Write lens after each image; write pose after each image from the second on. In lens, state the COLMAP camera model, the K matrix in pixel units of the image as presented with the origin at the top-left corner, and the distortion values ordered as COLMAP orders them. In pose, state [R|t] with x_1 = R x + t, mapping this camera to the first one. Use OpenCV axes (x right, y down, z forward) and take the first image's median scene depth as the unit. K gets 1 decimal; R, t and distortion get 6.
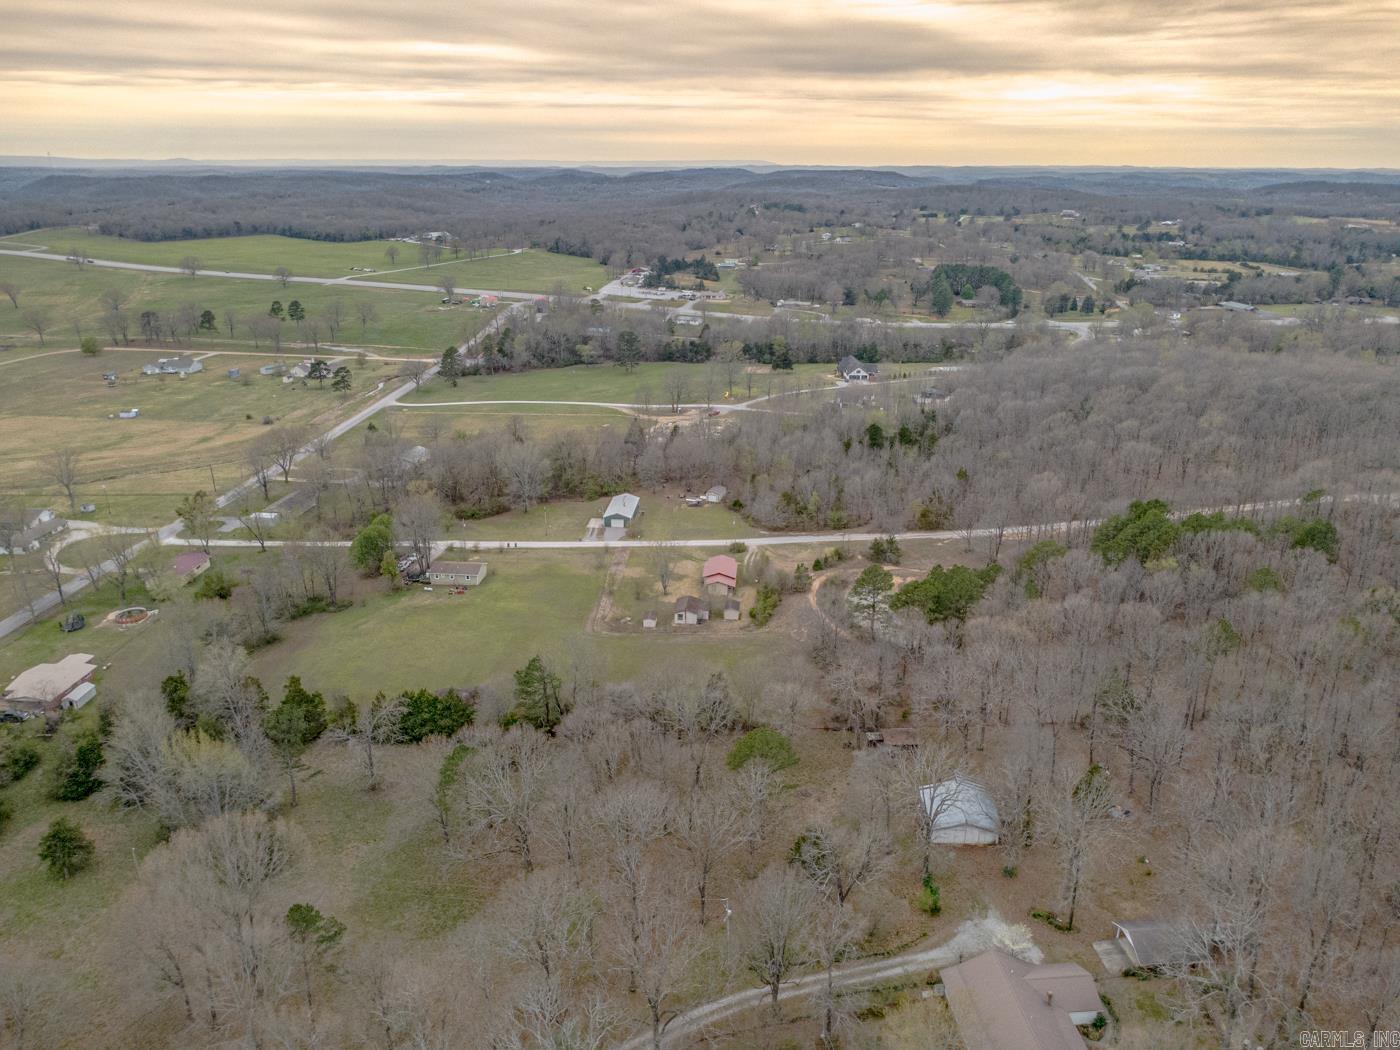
lens RADIAL K [[982.0, 0, 700.0], [0, 982.0, 525.0], [0, 0, 1]] dist [0.003458, 0.001175]
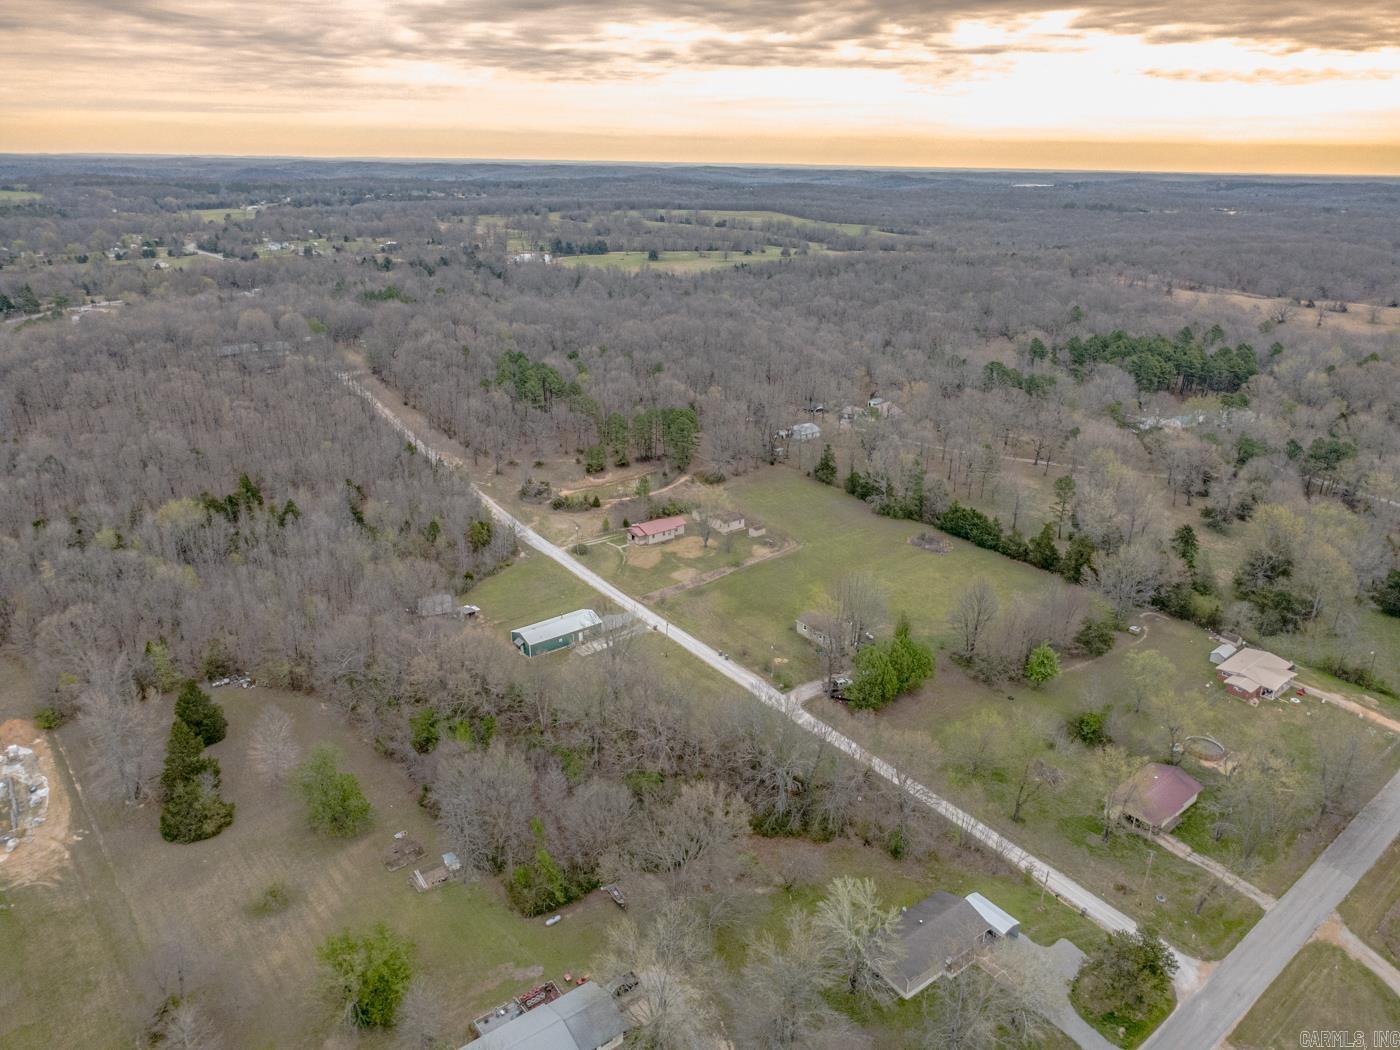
lens RADIAL K [[971.3, 0, 697.2], [0, 971.3, 547.9], [0, 0, 1]] dist [0.002556, -0.001314]
pose [[-0.689404, -0.282046, 0.667212, -0.661228], [0.236972, 0.782588, 0.575673, -0.488643], [-0.684519, 0.554982, -0.472683, 1.329112]]
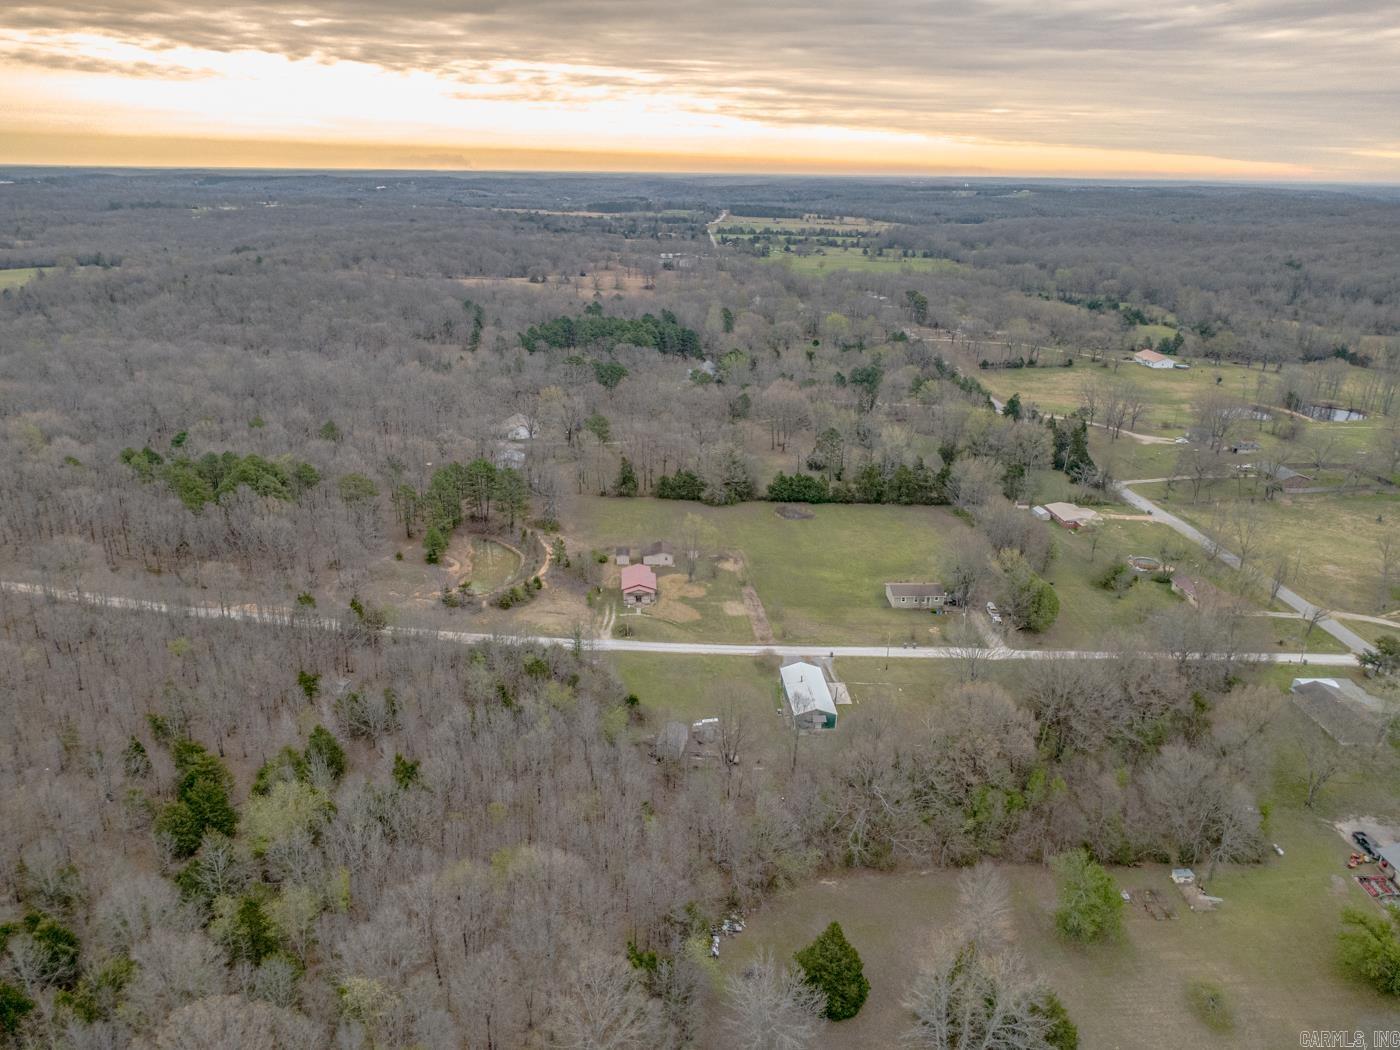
lens RADIAL K [[982.0, 0, 700.0], [0, 982.0, 525.0], [0, 0, 1]] dist [0.003458, 0.001175]
pose [[-0.988509, 0.035762, -0.146870, 0.090061], [-0.068112, 0.762011, 0.643972, -0.555899], [0.134947, 0.646575, -0.750819, 1.513385]]
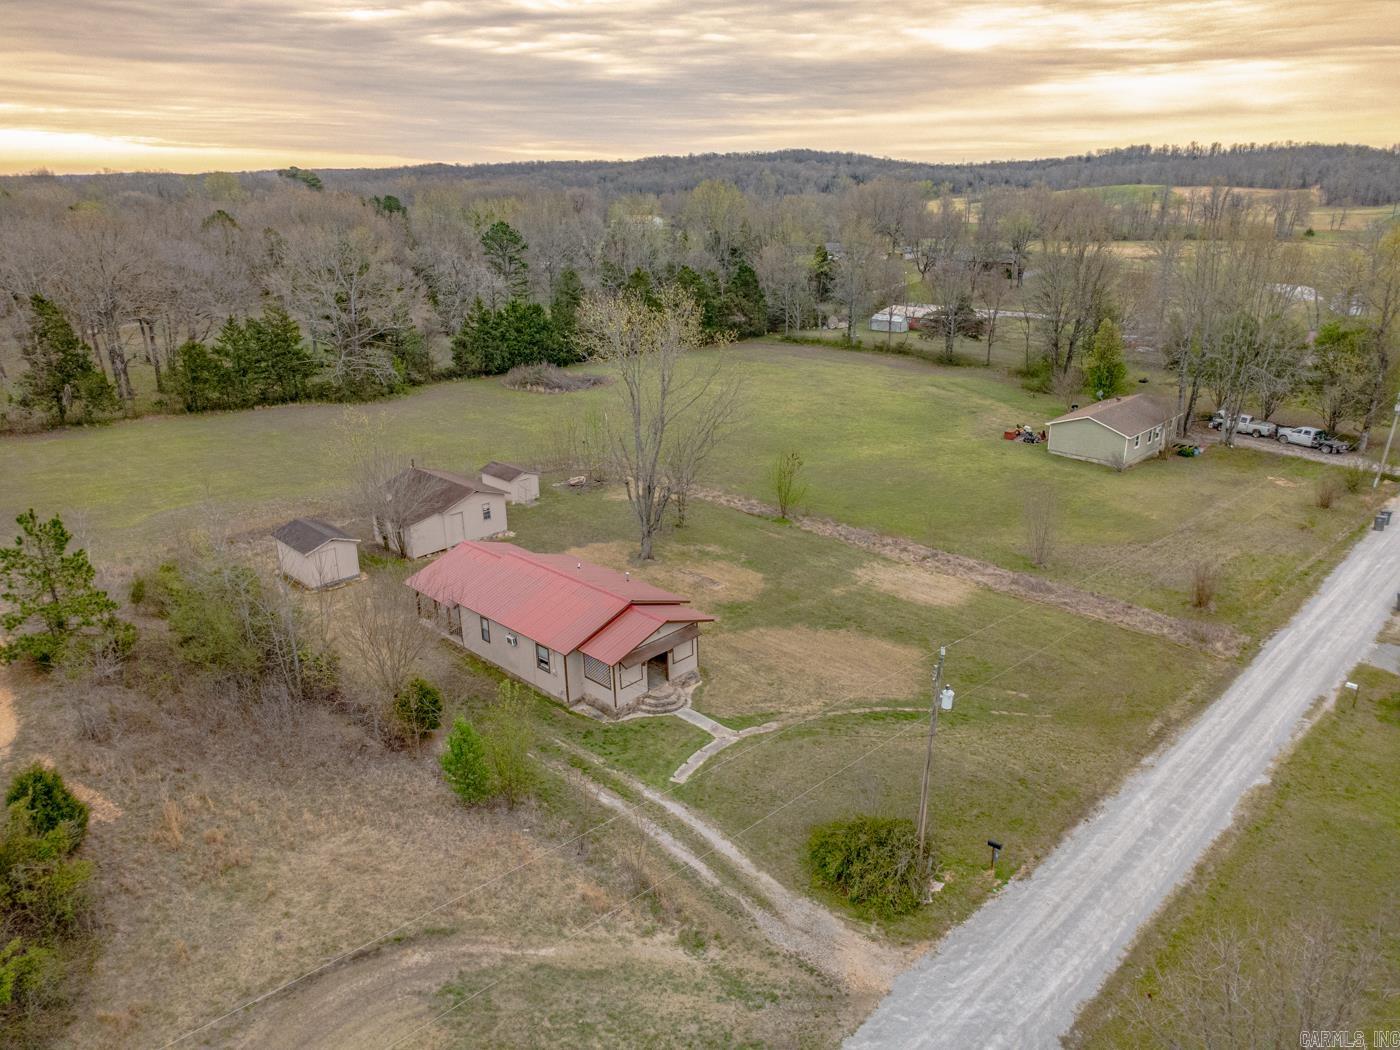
lens RADIAL K [[982.0, 0, 700.0], [0, 982.0, 525.0], [0, 0, 1]] dist [0.003458, 0.001175]
pose [[-0.627584, 0.269056, -0.730580, 0.134042], [-0.261534, 0.810999, 0.523336, -0.074144], [0.733306, 0.519509, -0.438603, 0.983203]]
